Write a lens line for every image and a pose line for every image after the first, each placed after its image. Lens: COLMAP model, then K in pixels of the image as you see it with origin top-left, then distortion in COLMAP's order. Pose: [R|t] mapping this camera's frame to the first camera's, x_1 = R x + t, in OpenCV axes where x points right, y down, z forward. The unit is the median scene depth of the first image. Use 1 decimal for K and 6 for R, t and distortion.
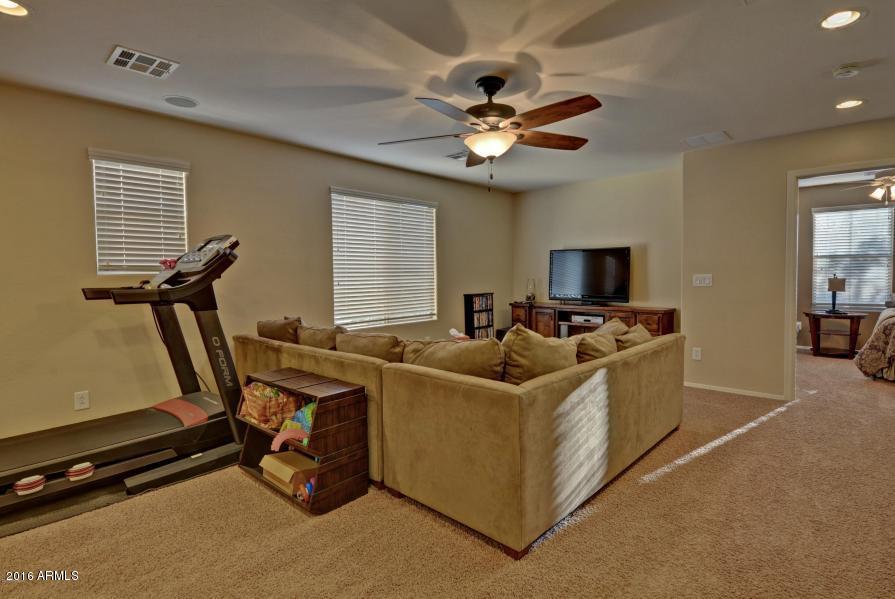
lens RADIAL K [[443.5, 0, 445.7], [0, 443.5, 295.3], [0, 0, 1]] dist [-0.029606, -0.000374]
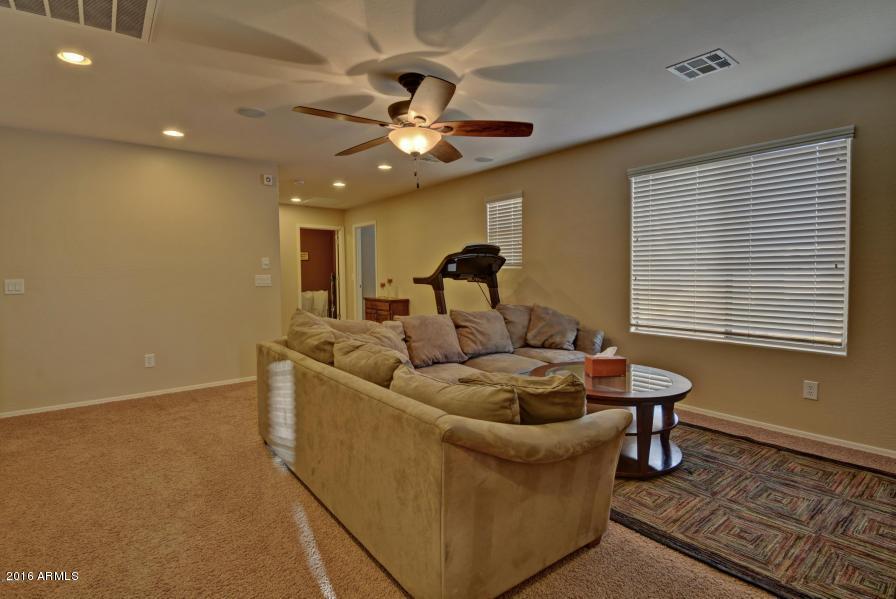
lens RADIAL K [[454.4, 0, 448.0], [0, 454.4, 299.5], [0, 0, 1]] dist [-0.001403, -0.000472]
pose [[-0.154386, 0.067273, -0.985718, 0.905408], [-0.031258, 0.996847, 0.072929, -0.053438], [0.987516, 0.042071, -0.151796, 1.007533]]
